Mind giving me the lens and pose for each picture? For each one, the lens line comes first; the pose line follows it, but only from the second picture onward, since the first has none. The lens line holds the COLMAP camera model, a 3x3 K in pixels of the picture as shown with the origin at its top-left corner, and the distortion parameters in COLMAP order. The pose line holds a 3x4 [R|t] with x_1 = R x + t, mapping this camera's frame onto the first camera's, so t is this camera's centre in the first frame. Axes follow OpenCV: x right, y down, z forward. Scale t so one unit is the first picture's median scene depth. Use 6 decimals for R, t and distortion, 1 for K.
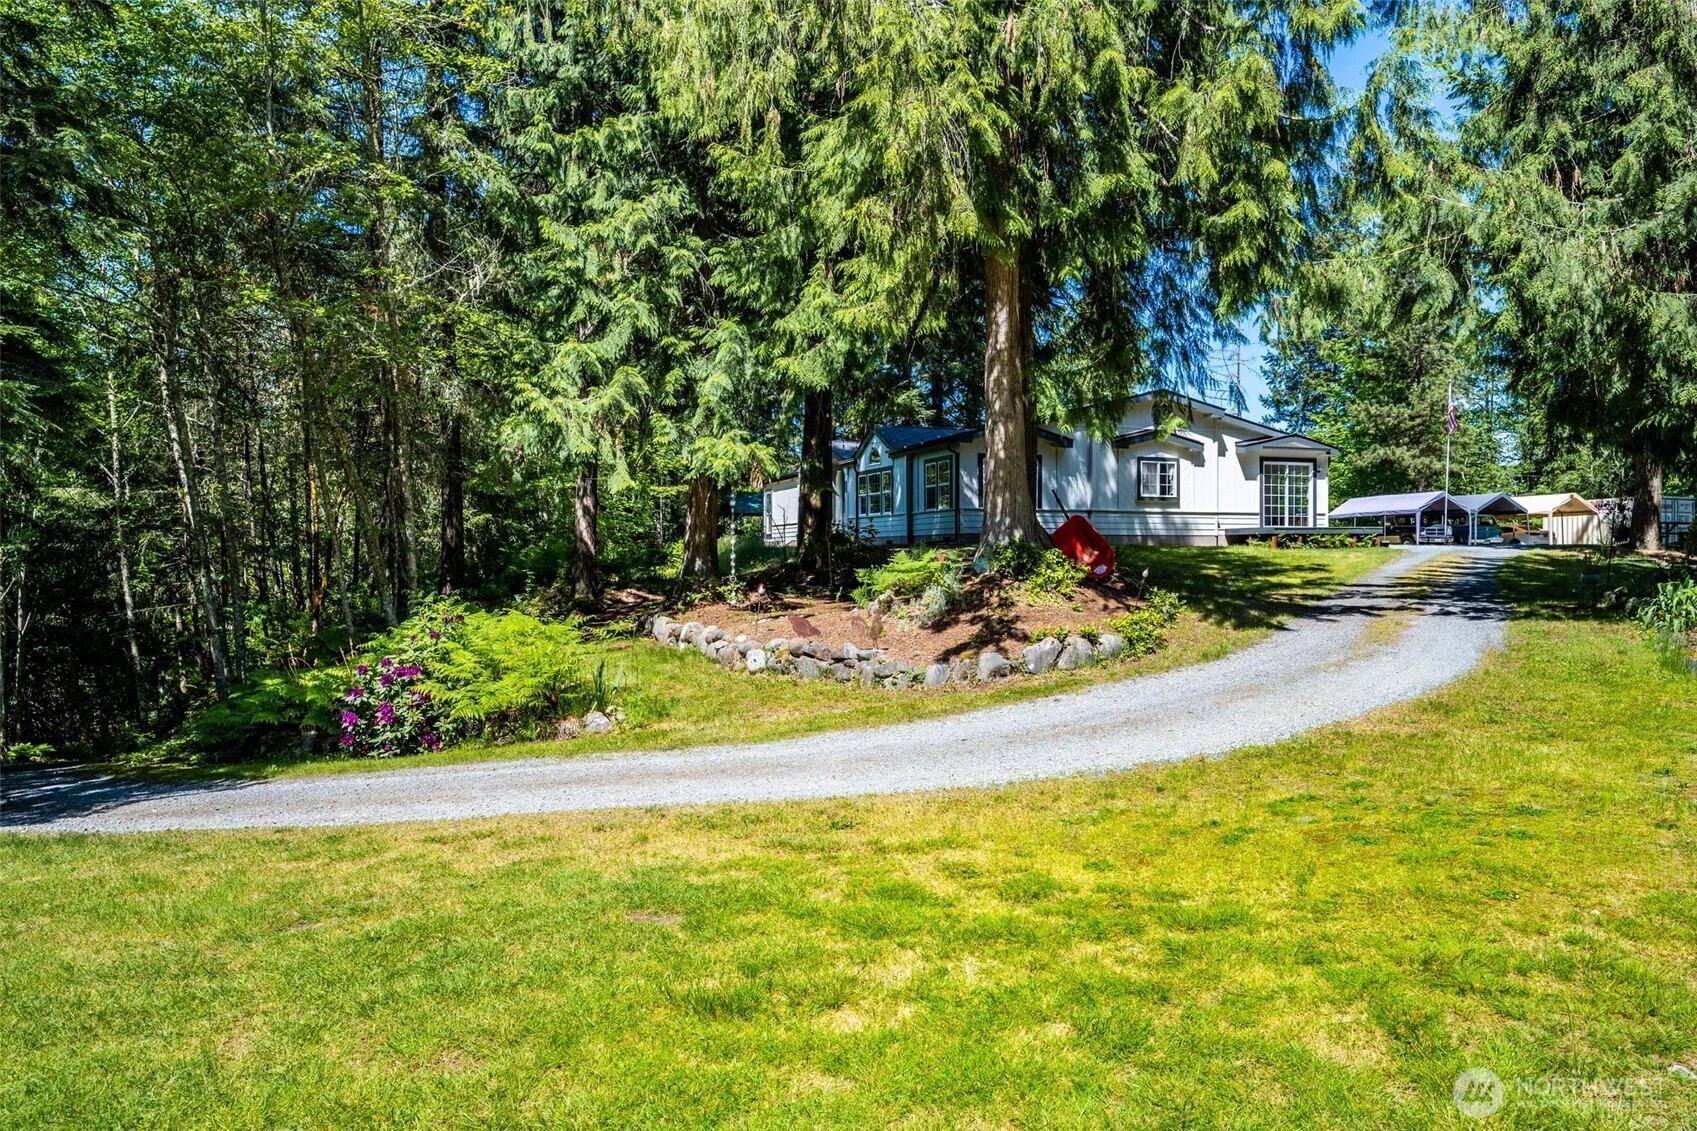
lens RADIAL K [[1177.8, 0, 849.0], [0, 1177.8, 564.8], [0, 0, 1]] dist [-0.006620, -0.002105]
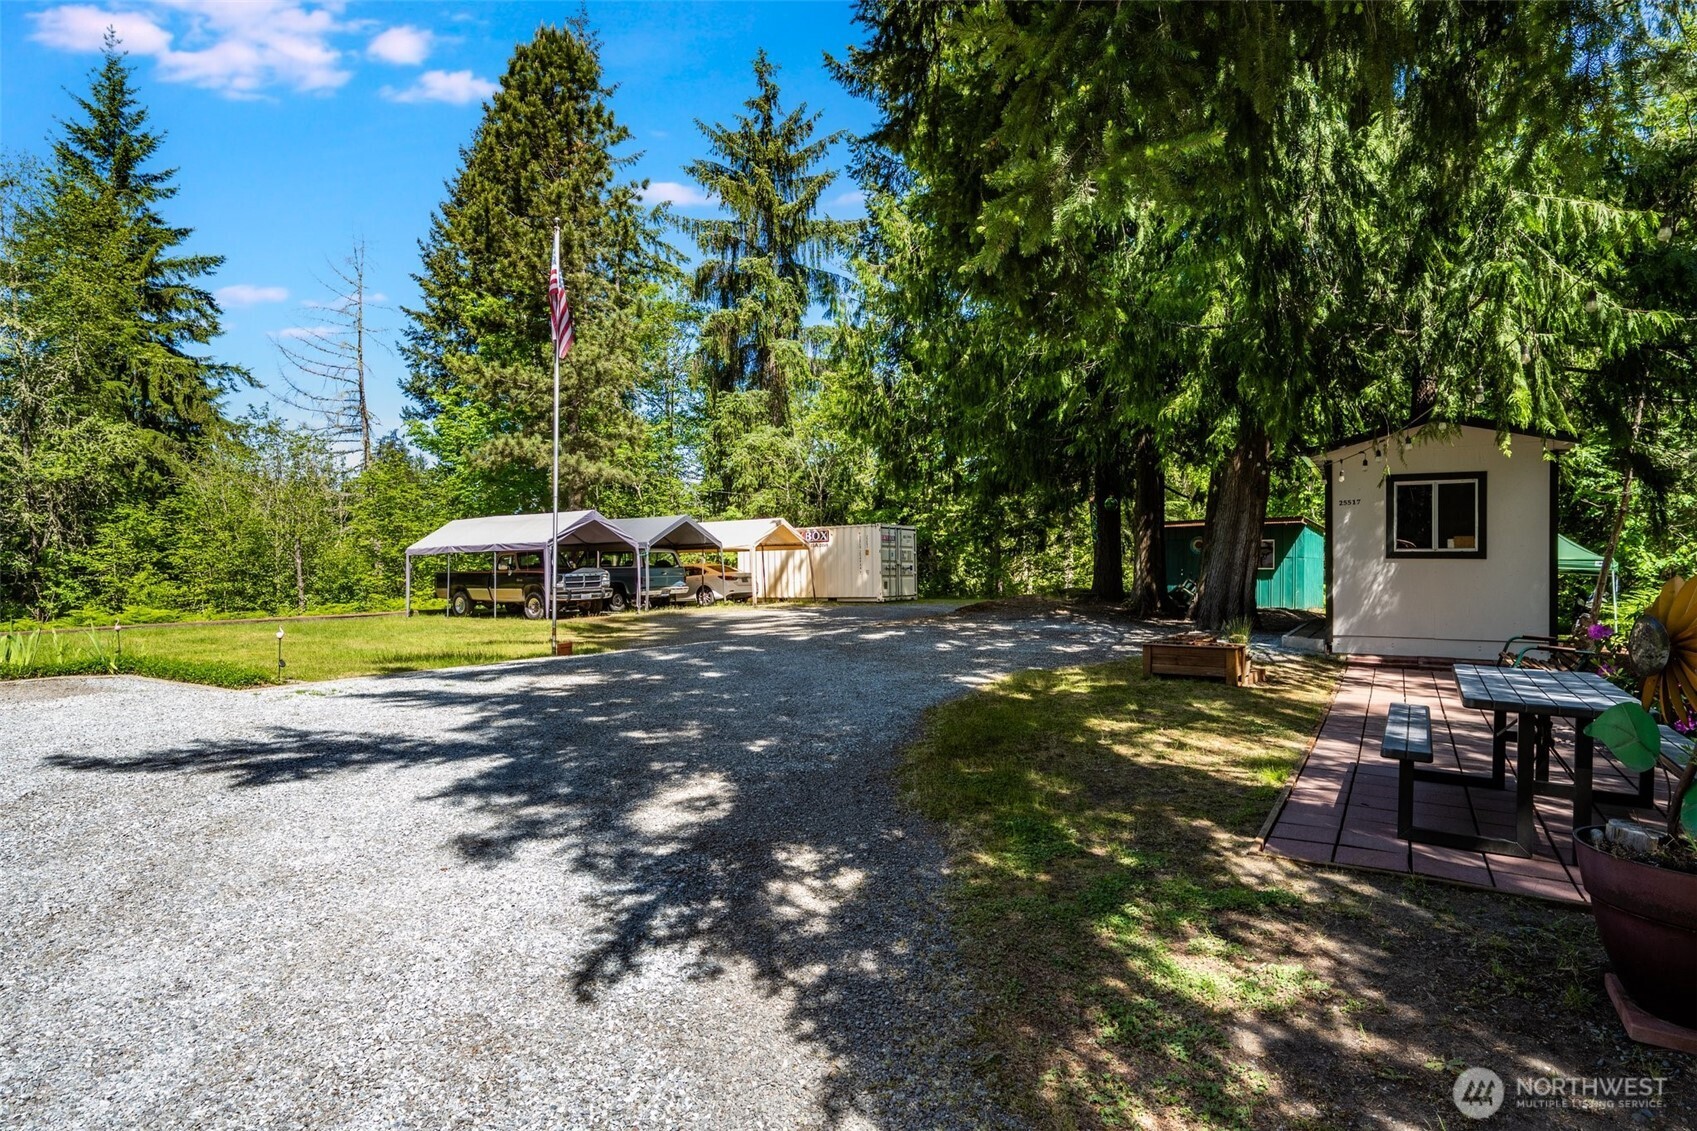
lens RADIAL K [[931.3, 0, 848.9], [0, 931.3, 561.8], [0, 0, 1]] dist [-0.000292, -0.000038]
pose [[0.775793, -0.009912, 0.630910, 0.286432], [0.015219, 0.999880, -0.003006, -0.031165], [-0.630804, 0.011934, 0.775850, 0.518126]]
